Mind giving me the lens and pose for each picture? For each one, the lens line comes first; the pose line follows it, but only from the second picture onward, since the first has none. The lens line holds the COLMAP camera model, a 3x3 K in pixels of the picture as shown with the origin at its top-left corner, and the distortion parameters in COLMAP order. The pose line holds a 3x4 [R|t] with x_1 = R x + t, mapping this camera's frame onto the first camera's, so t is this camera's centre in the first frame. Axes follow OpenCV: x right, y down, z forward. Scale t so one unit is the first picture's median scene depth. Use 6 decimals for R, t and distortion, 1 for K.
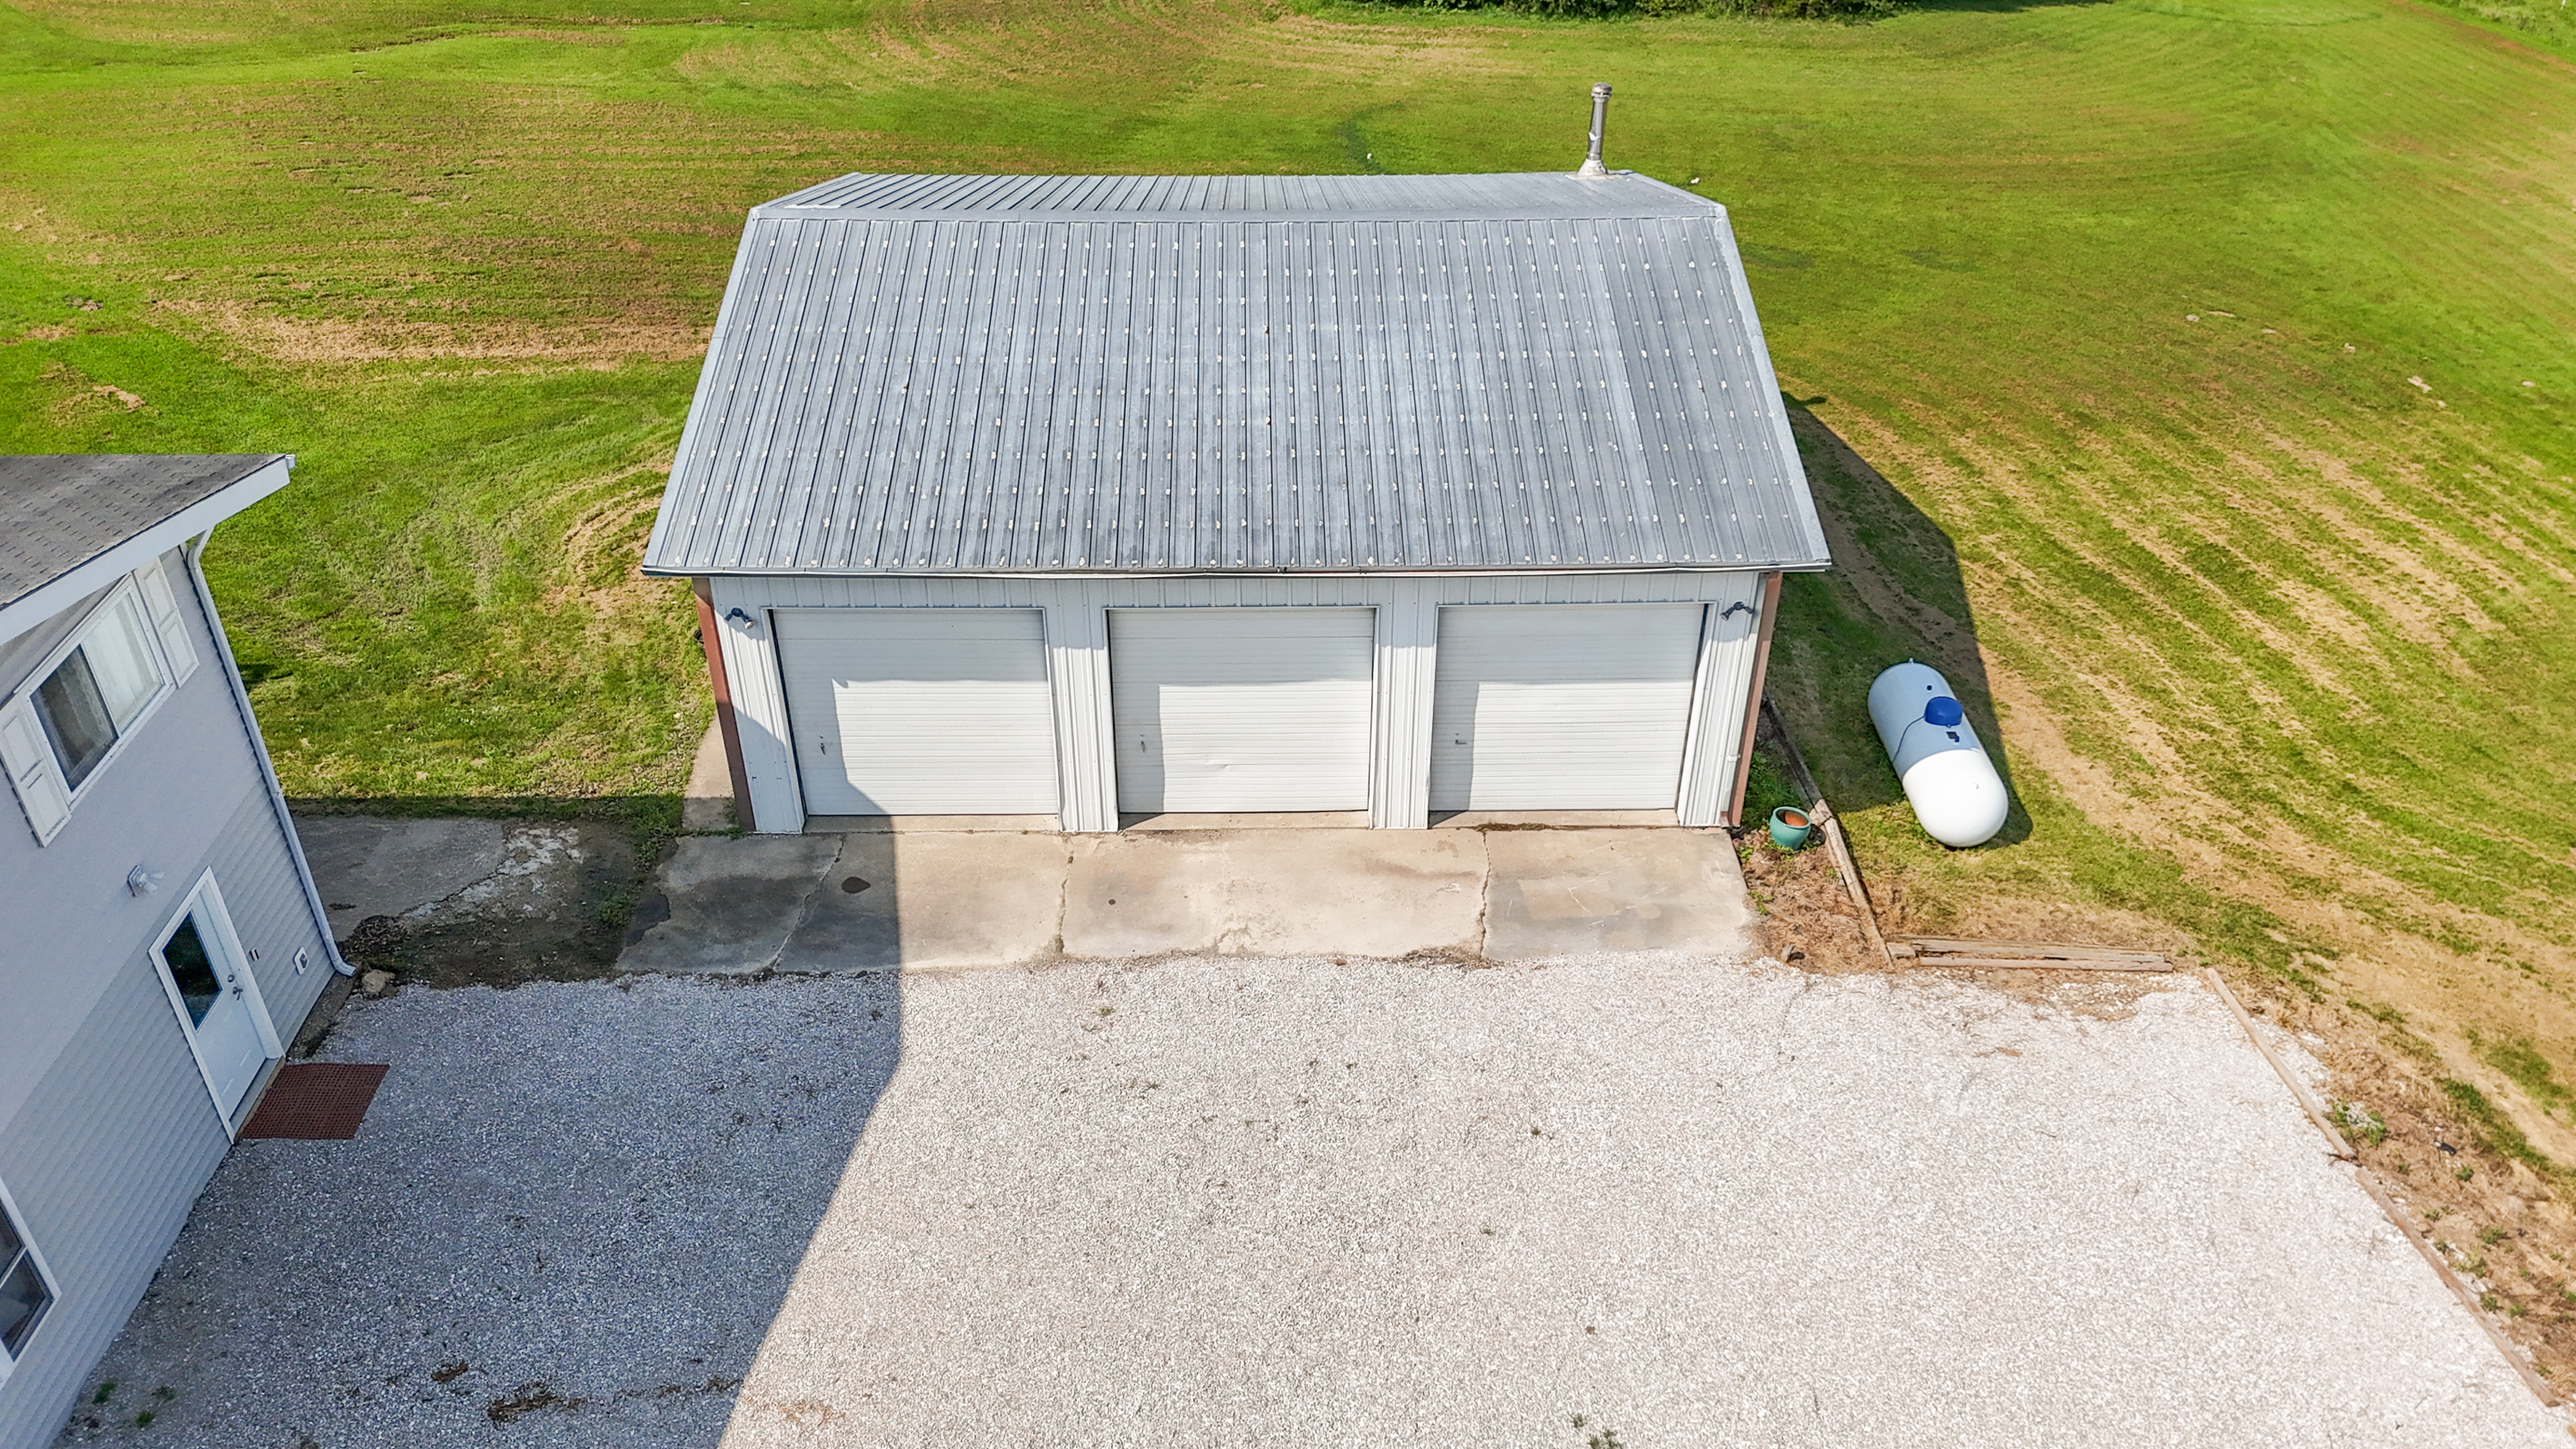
lens RADIAL K [[1905.9, 0, 1288.0], [0, 1905.9, 724.5], [0, 0, 1]] dist [0.080000, -0.082728]
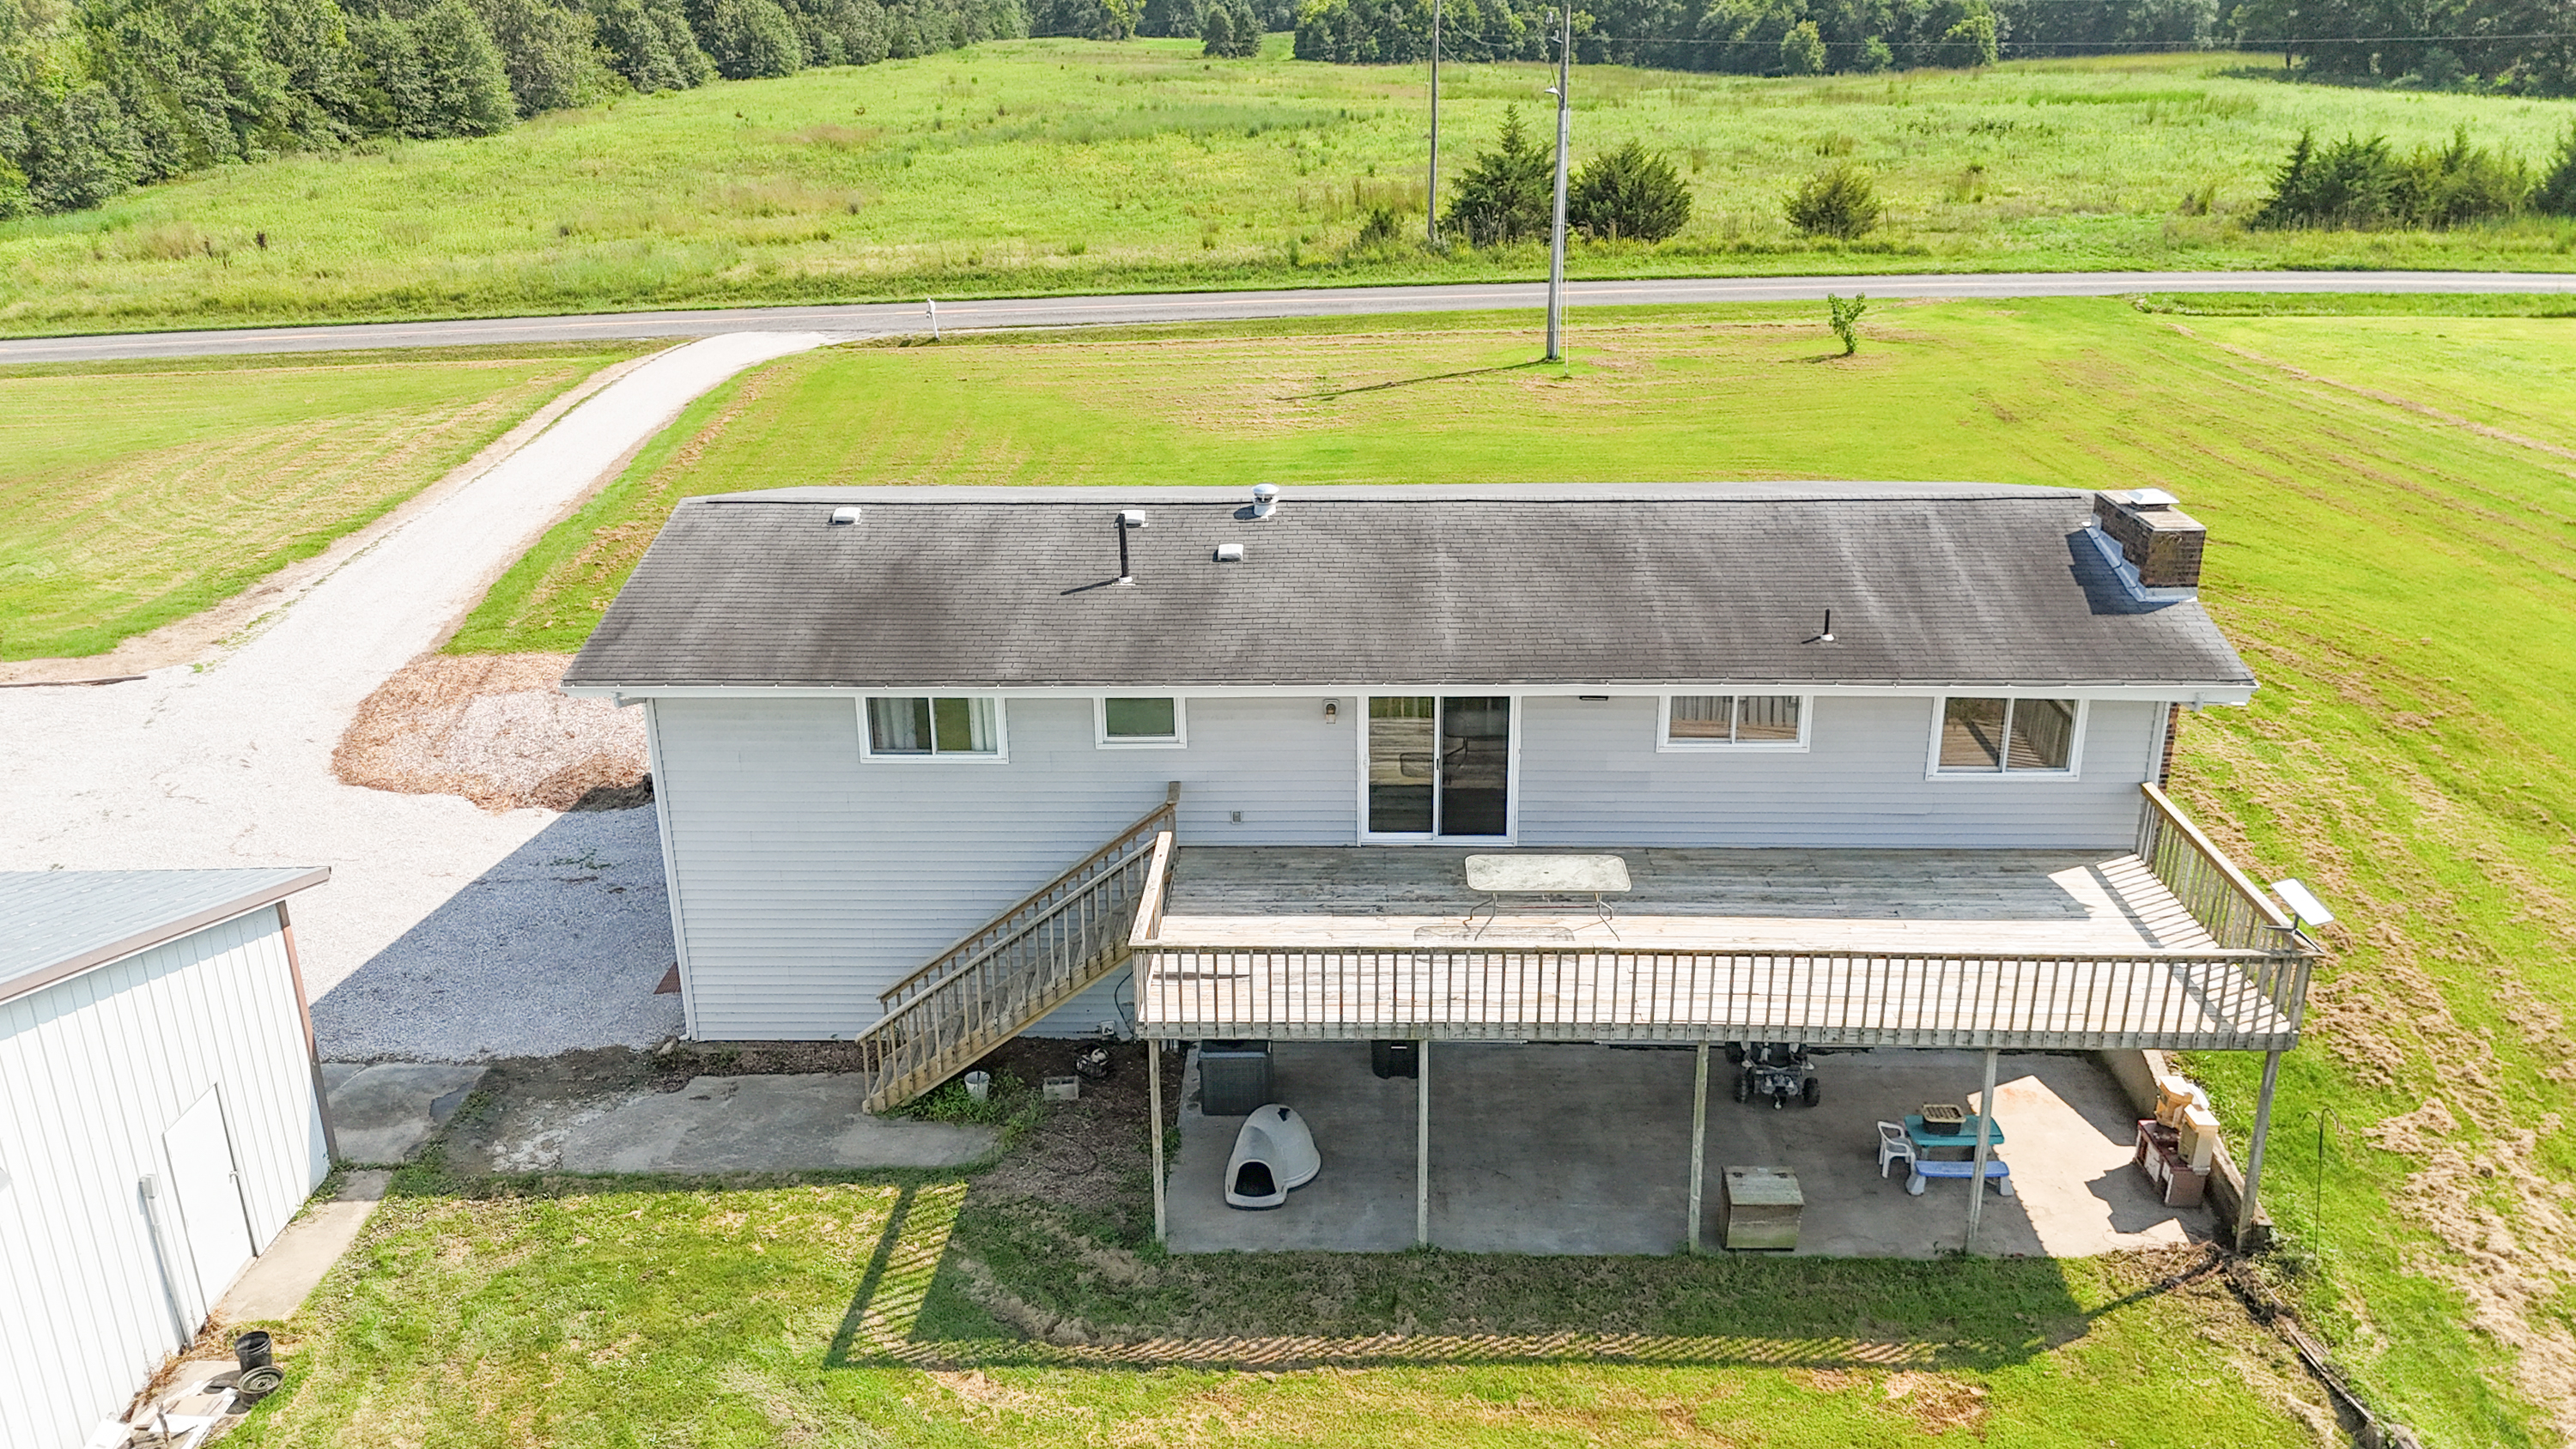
lens RADIAL K [[1985.2, 0, 1288.0], [0, 1985.2, 724.5], [0, 0, 1]] dist [0.031025, -0.001324]
pose [[-0.998179, -0.011755, 0.059171, -0.885890], [0.041032, 0.586733, 0.808740, -0.967705], [-0.044224, 0.809695, -0.585182, 1.464483]]
